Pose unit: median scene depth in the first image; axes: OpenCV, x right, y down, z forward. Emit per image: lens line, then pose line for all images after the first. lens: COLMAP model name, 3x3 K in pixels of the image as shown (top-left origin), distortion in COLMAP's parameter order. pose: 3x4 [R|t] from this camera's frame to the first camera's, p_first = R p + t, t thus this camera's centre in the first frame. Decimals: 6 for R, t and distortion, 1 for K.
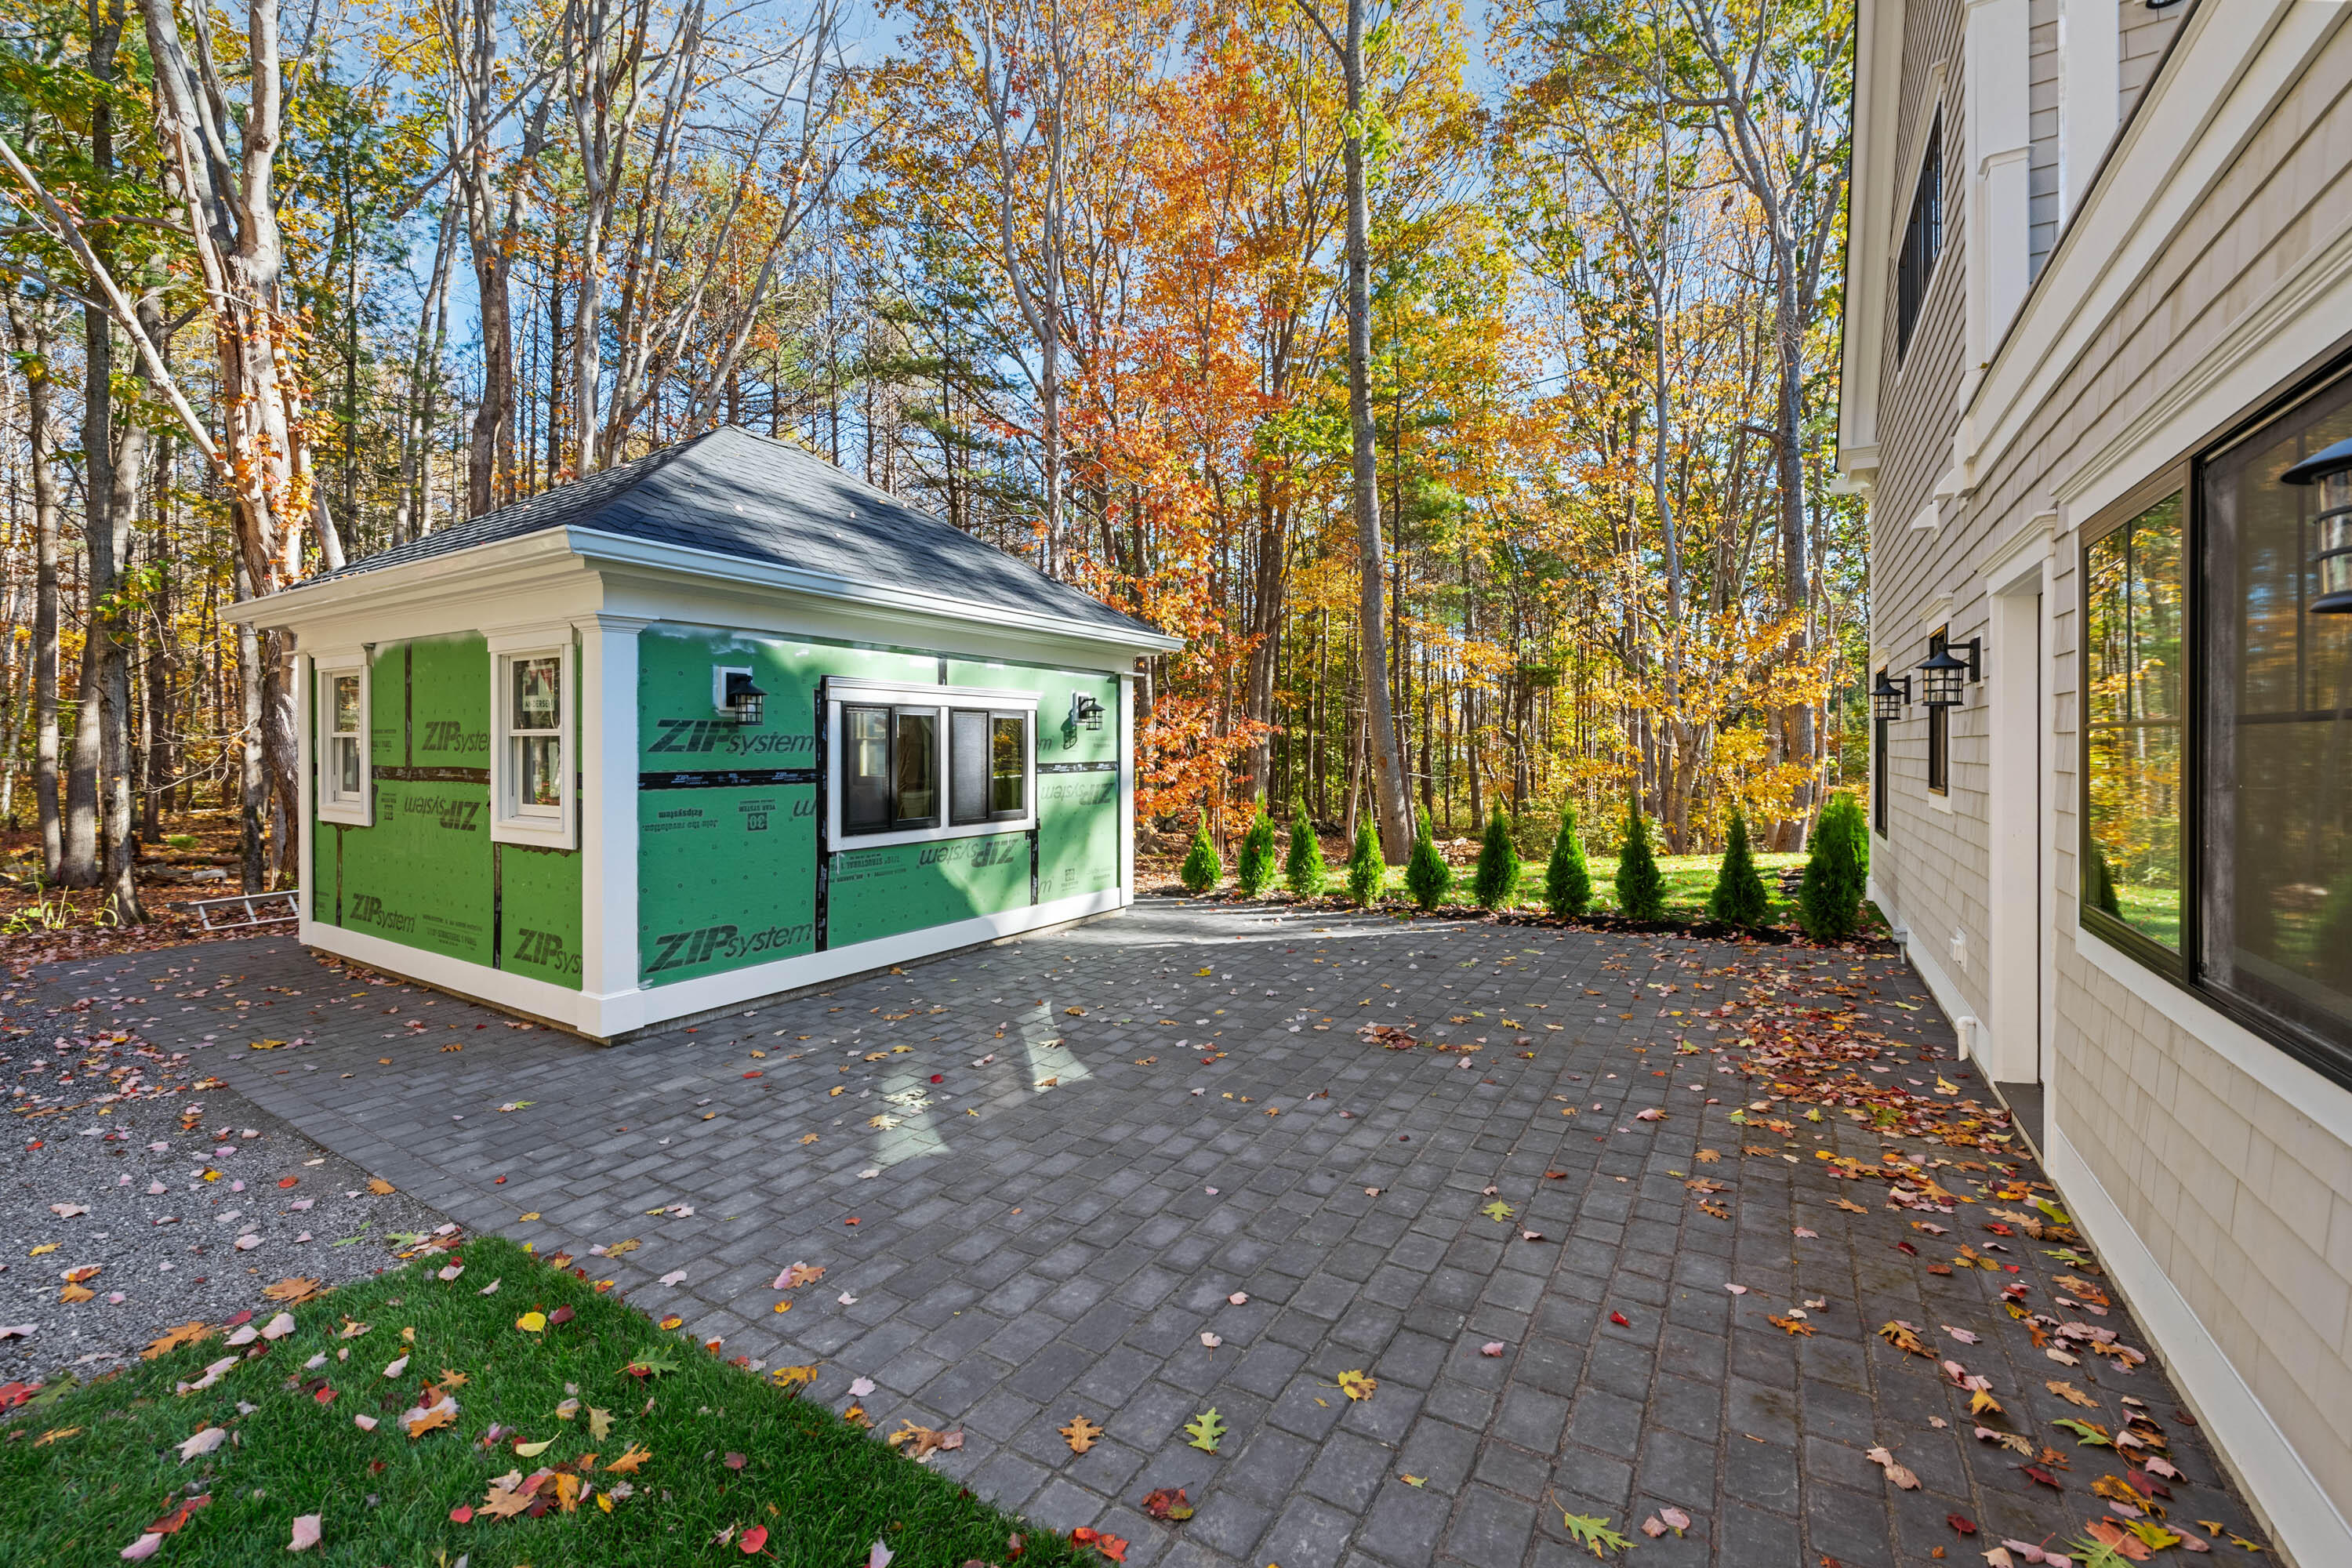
lens RADIAL K [[966.1, 0, 1151.4], [0, 966.1, 742.5], [0, 0, 1]] dist [0.002107, -0.005567]
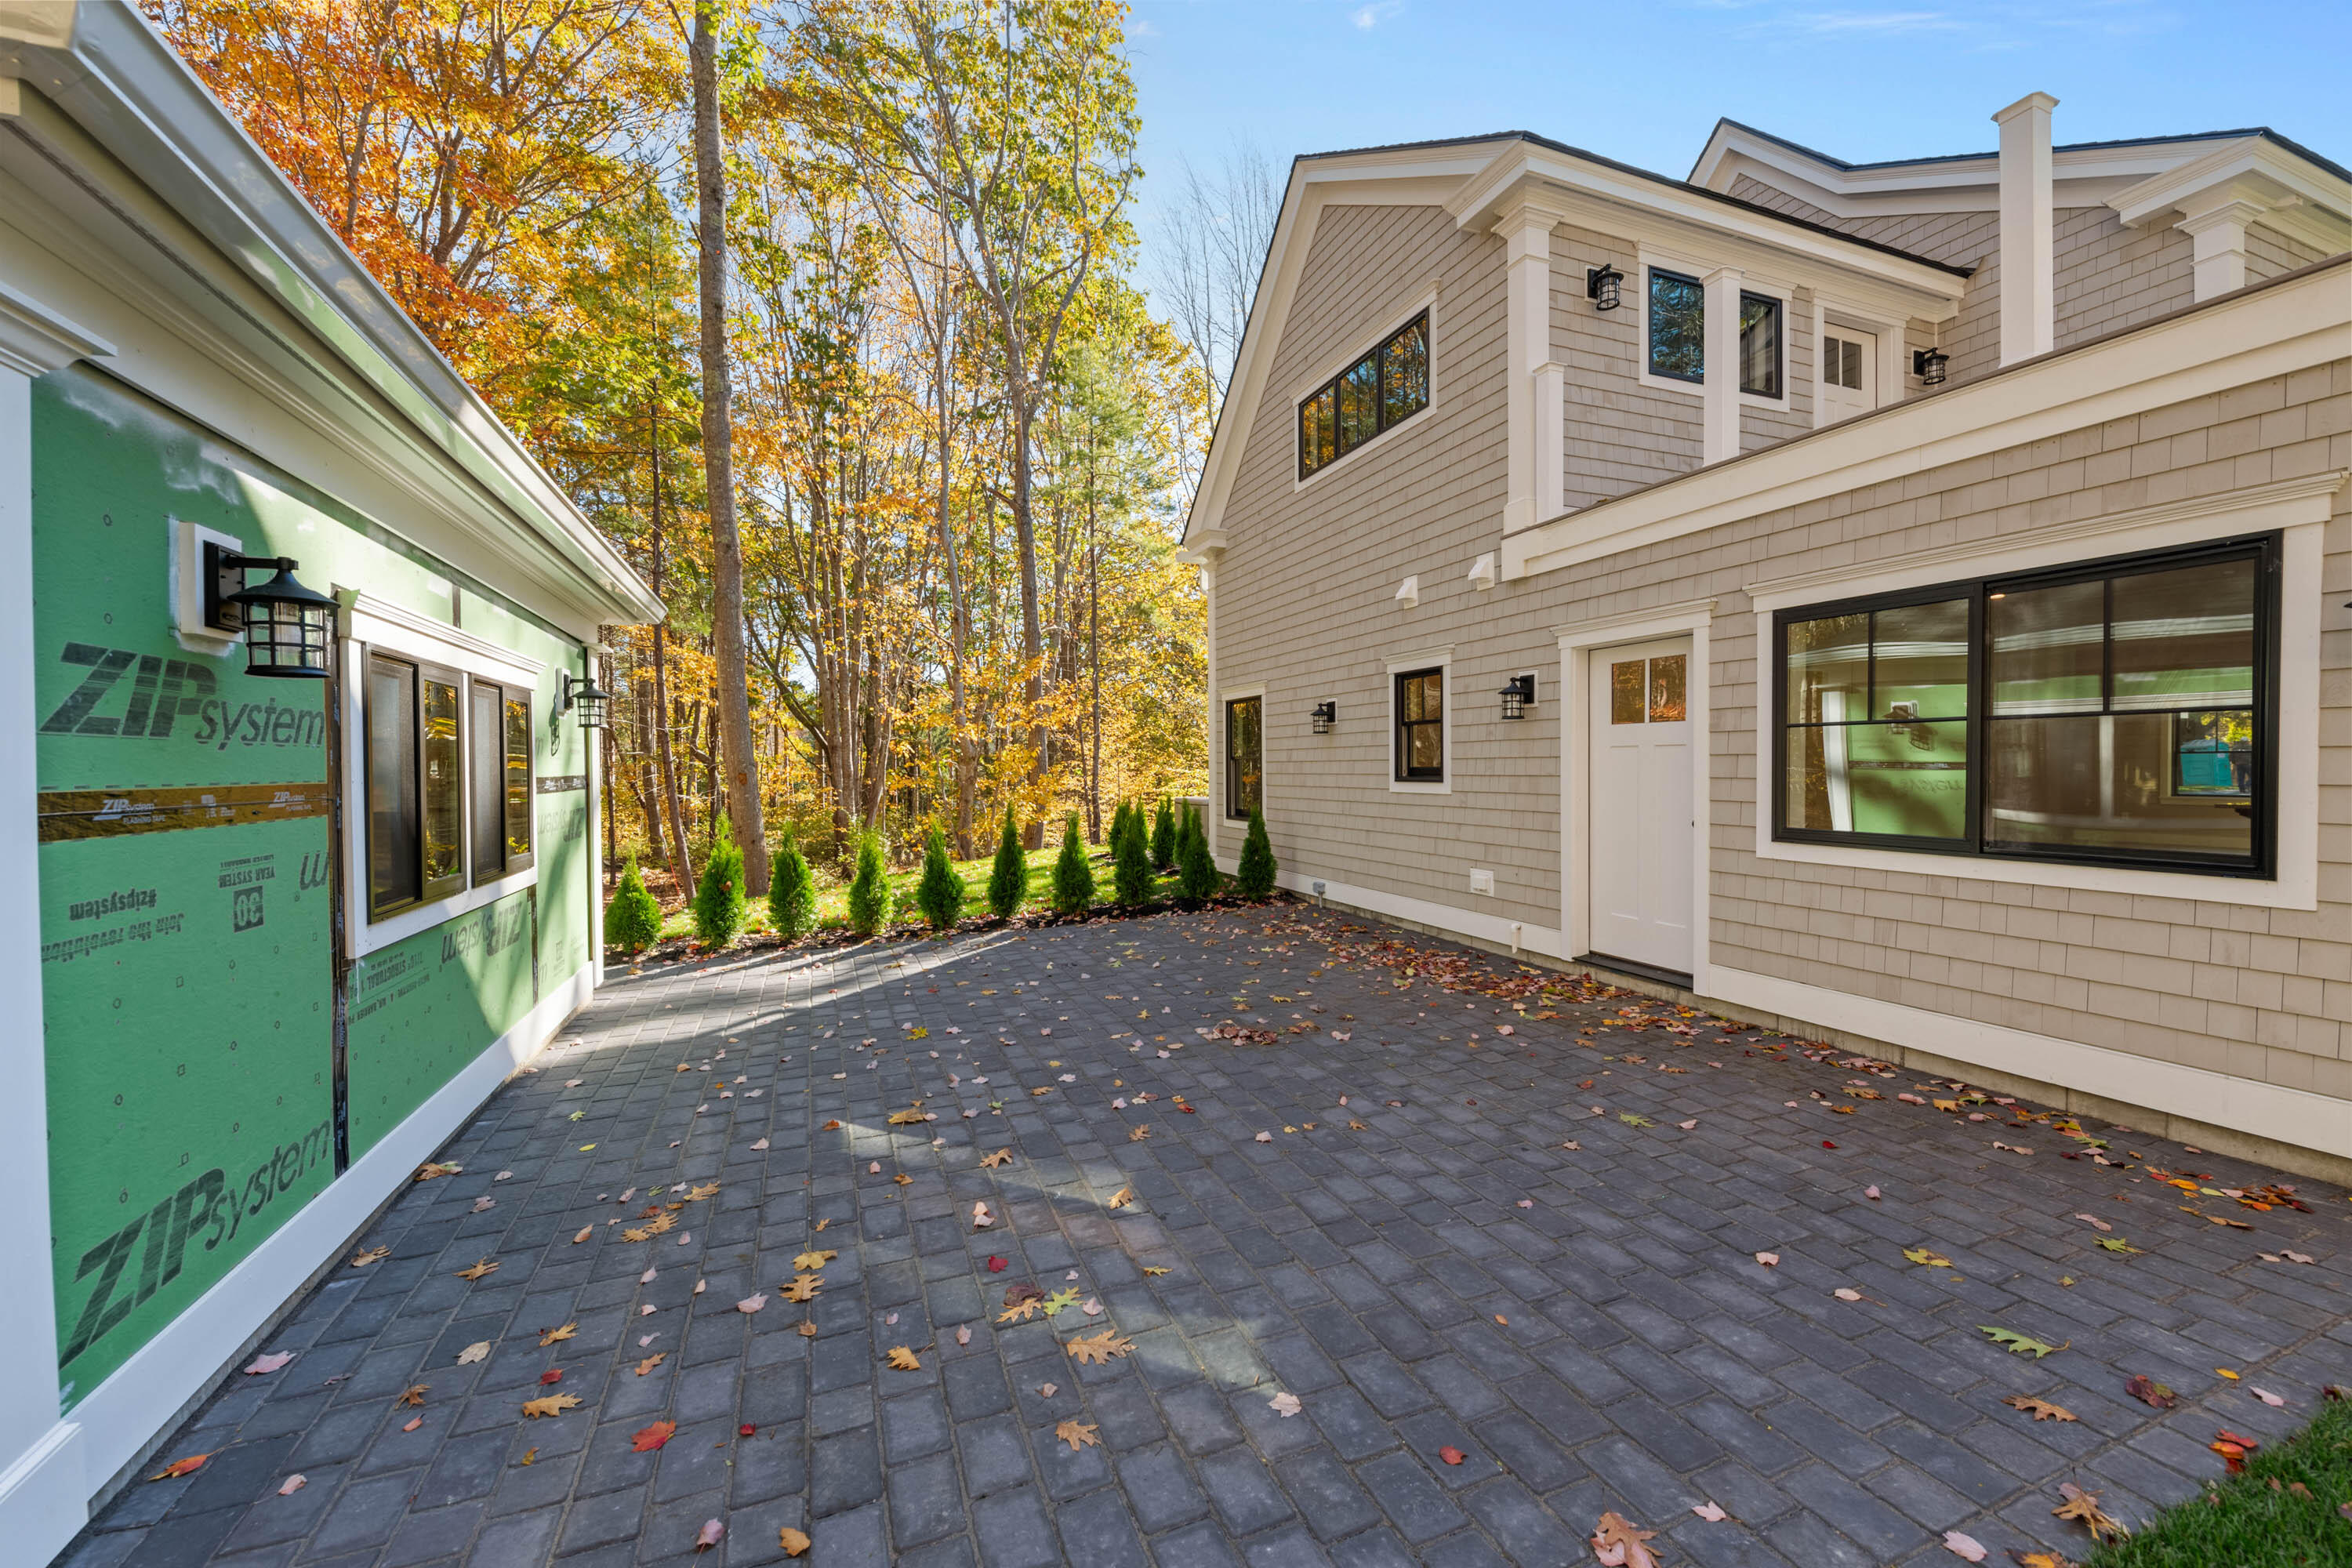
lens RADIAL K [[933.6, 0, 1174.6], [0, 933.6, 772.8], [0, 0, 1]] dist [-0.000116, -0.003381]
pose [[0.583178, -0.011937, 0.812257, -0.655443], [0.006256, 0.999928, 0.010203, 0.027642], [-0.812320, -0.000869, 0.583211, 0.569793]]
